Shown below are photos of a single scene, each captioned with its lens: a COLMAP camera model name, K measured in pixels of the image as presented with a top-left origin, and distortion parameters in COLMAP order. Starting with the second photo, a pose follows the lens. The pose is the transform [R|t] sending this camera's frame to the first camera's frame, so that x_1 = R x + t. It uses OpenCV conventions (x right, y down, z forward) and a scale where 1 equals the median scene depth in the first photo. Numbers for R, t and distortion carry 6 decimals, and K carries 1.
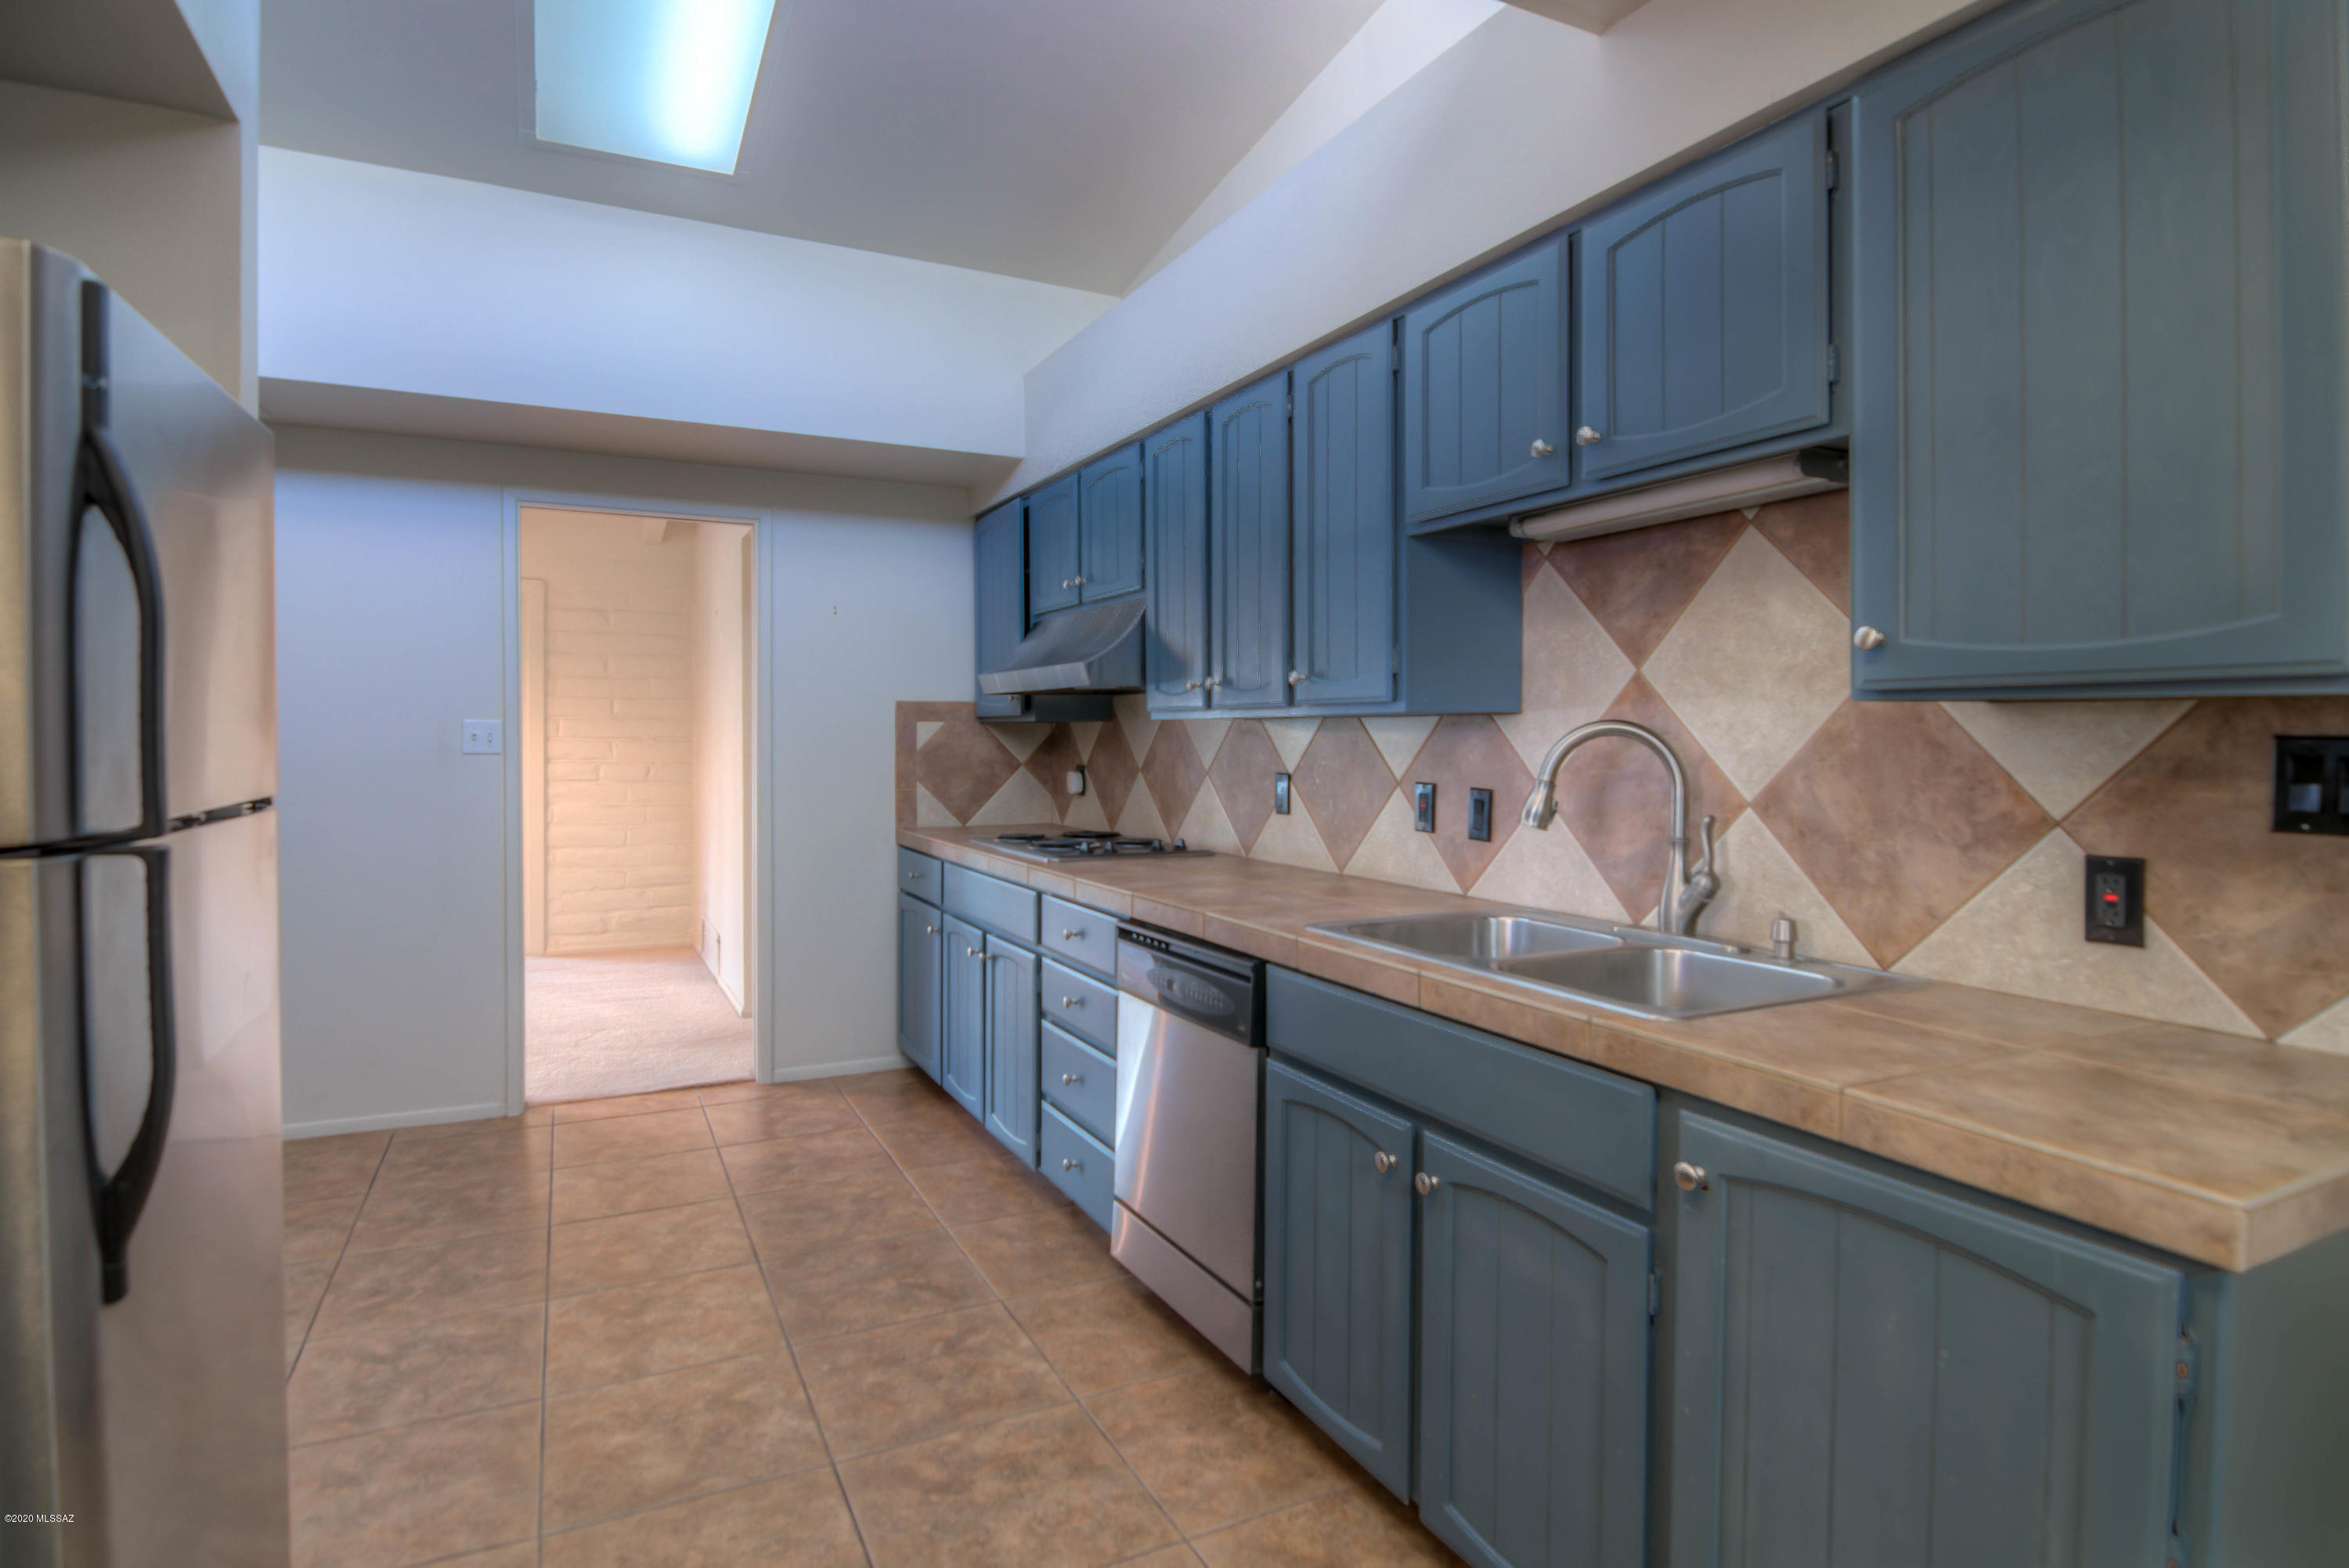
lens RADIAL K [[1174.4, 0, 1173.3], [0, 1174.4, 752.6], [0, 0, 1]] dist [-0.019521, -0.000467]
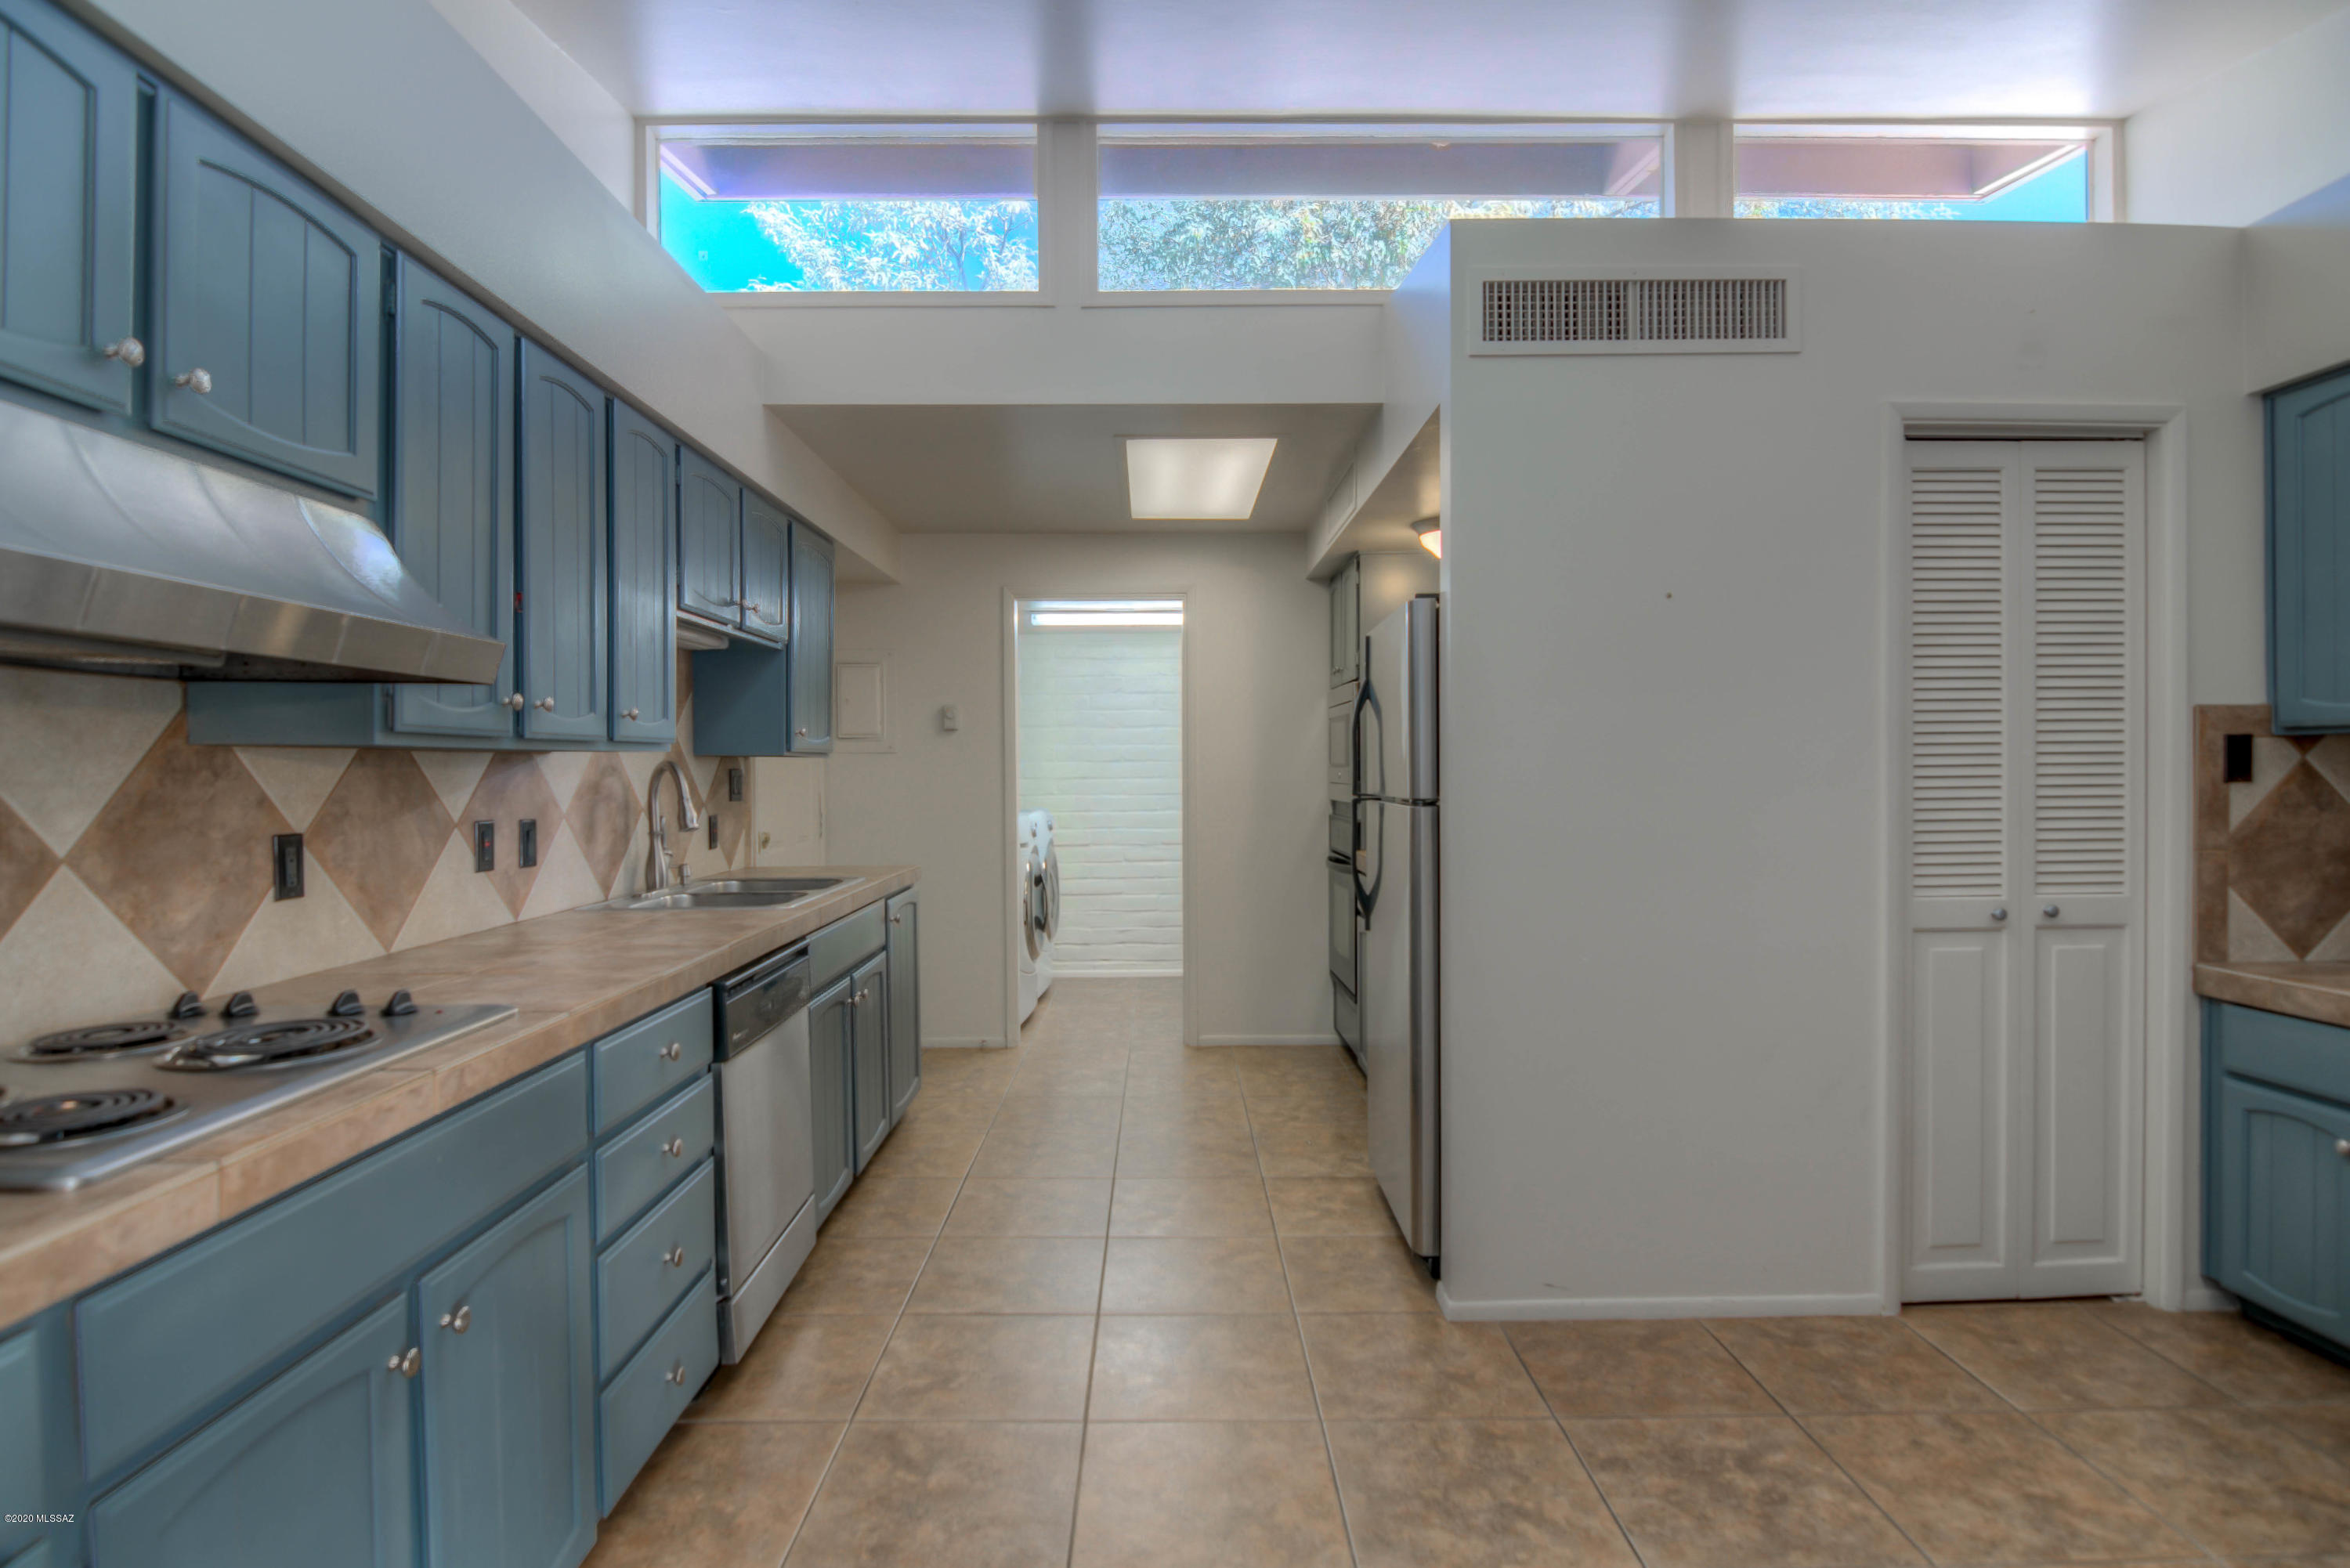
lens RADIAL K [[1221.2, 0, 1089.3], [0, 1221.2, 772.1], [0, 0, 1]] dist [-0.003953, -0.000841]
pose [[-0.861603, -0.001488, 0.507580, -0.661789], [0.008779, 0.999802, 0.017832, -0.025659], [-0.507506, 0.019820, -0.861420, 1.462954]]
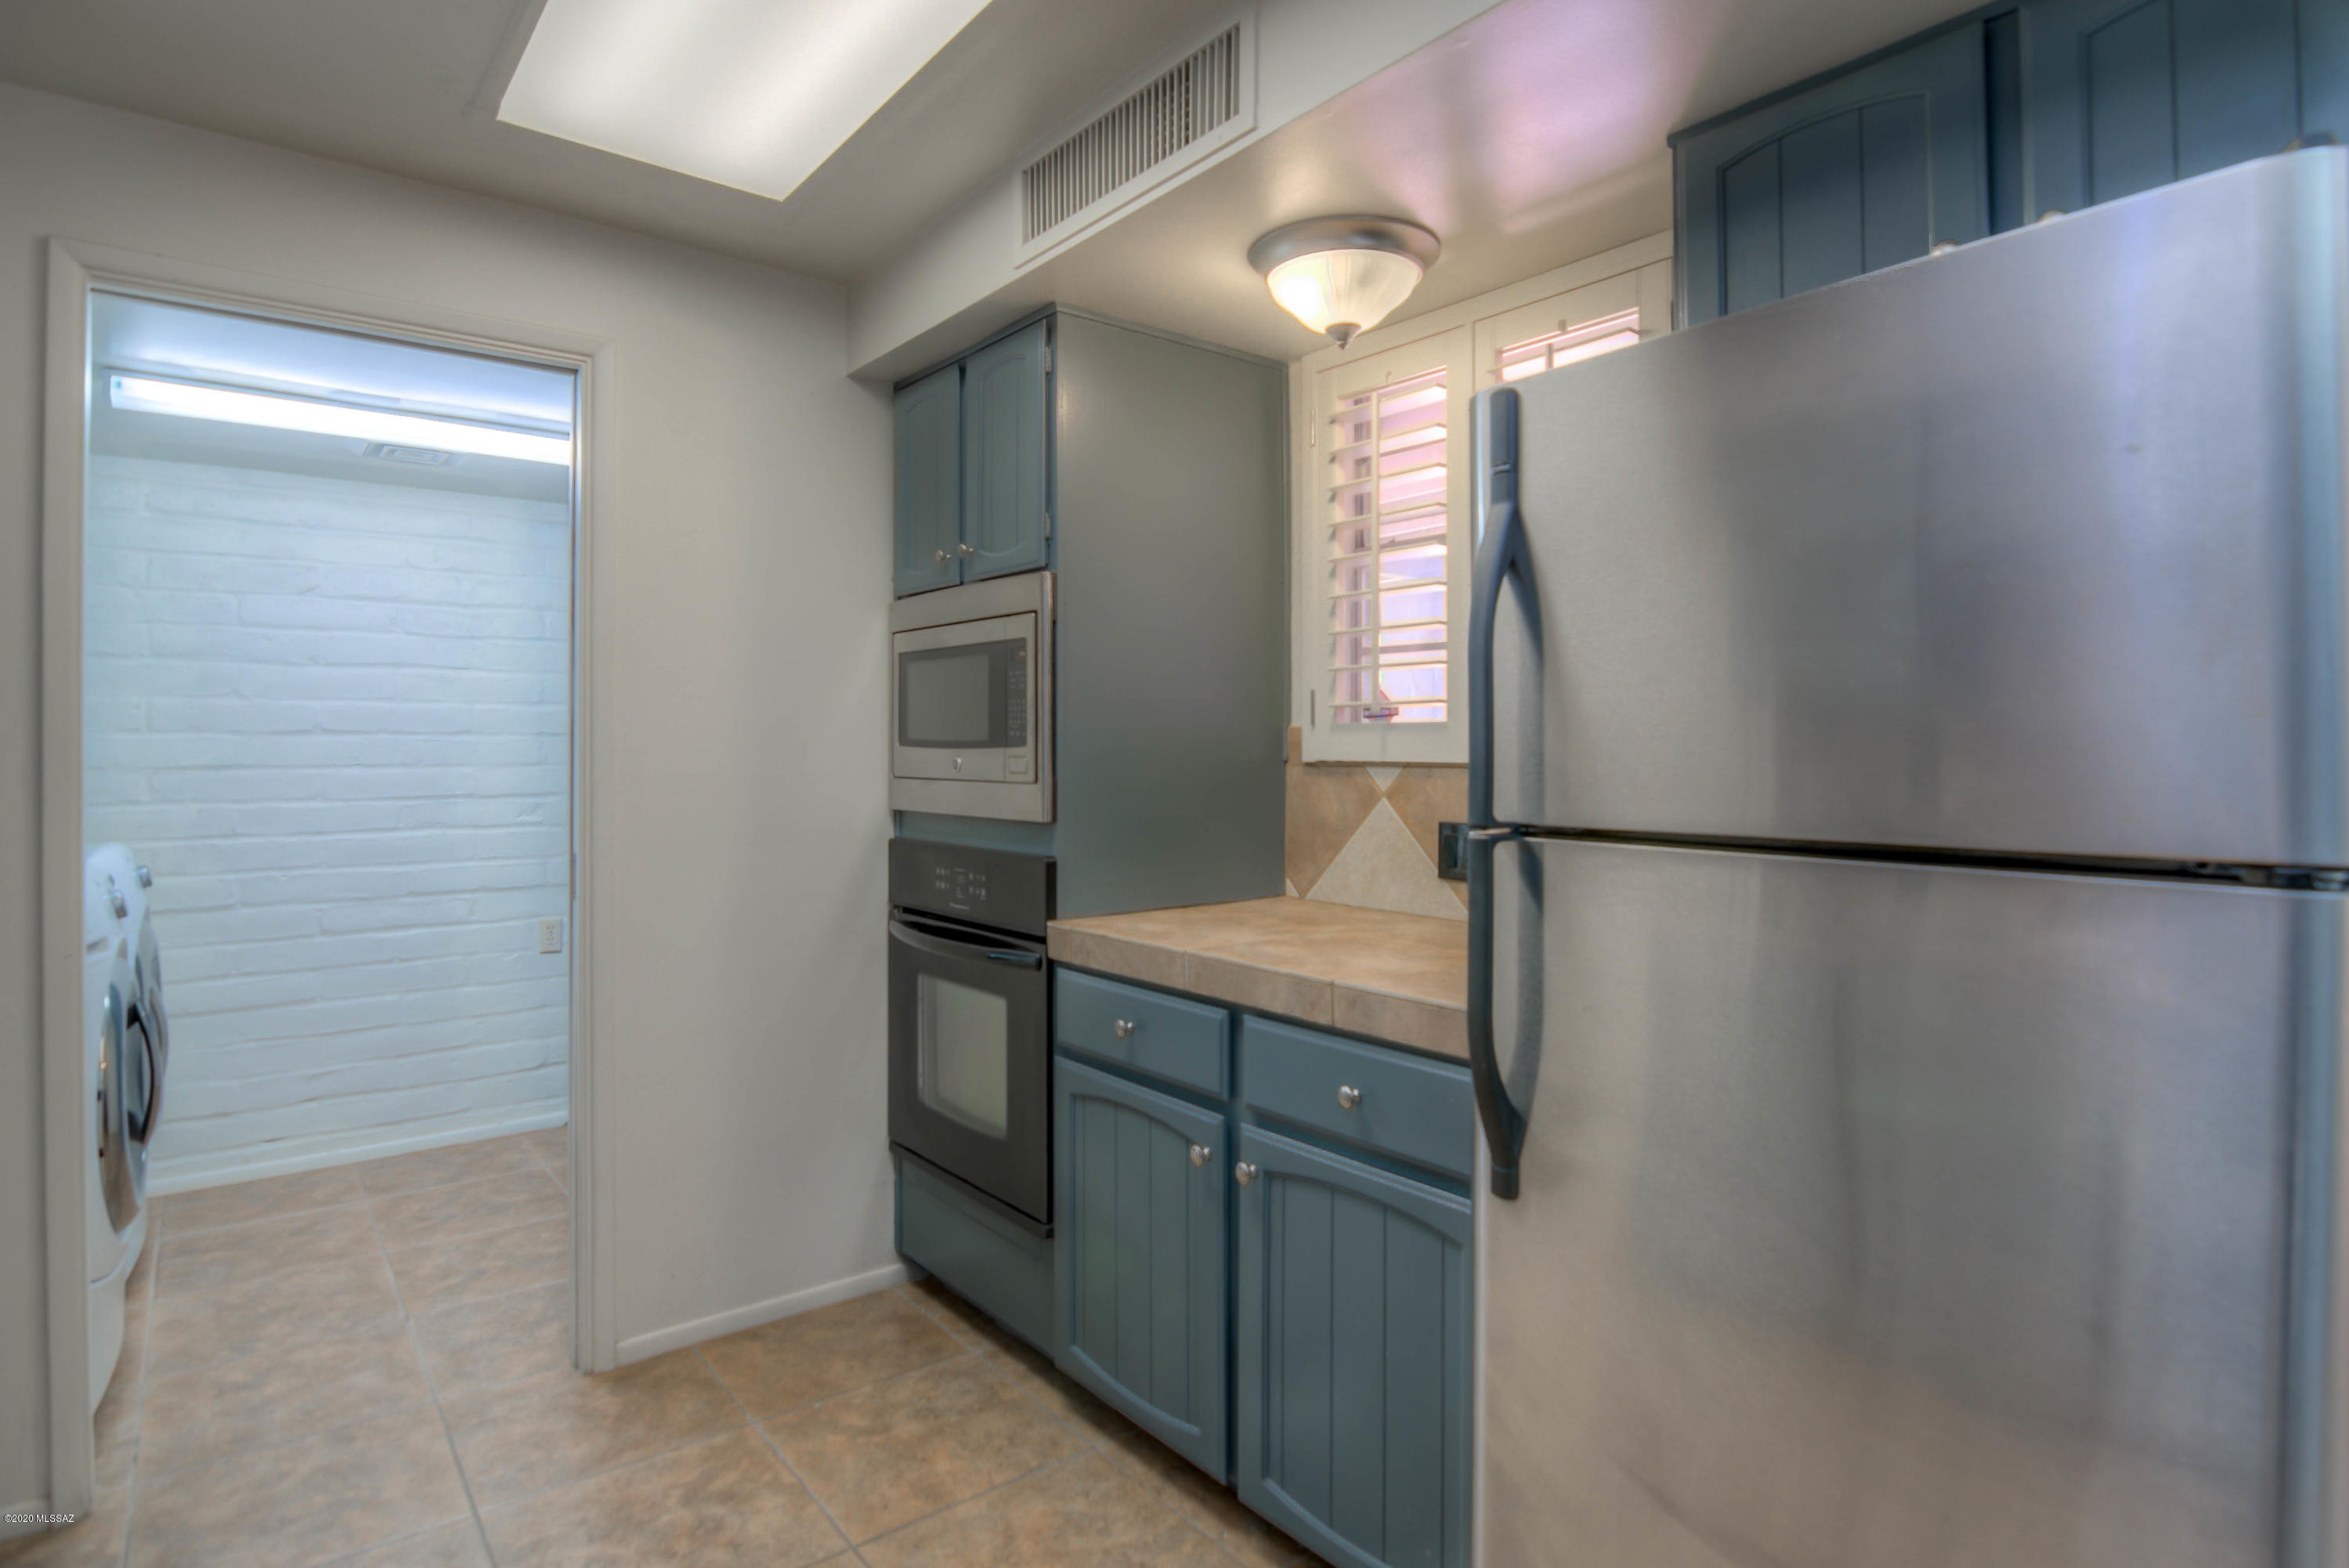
lens RADIAL K [[1220.7, 0, 1088.8], [0, 1220.7, 772.1], [0, 0, 1]] dist [-0.003953, -0.000841]
pose [[-0.984267, -0.009841, -0.176416, -0.059338], [-0.013708, 0.999691, 0.020713, -0.004876], [0.176157, 0.022805, -0.984098, 0.694897]]
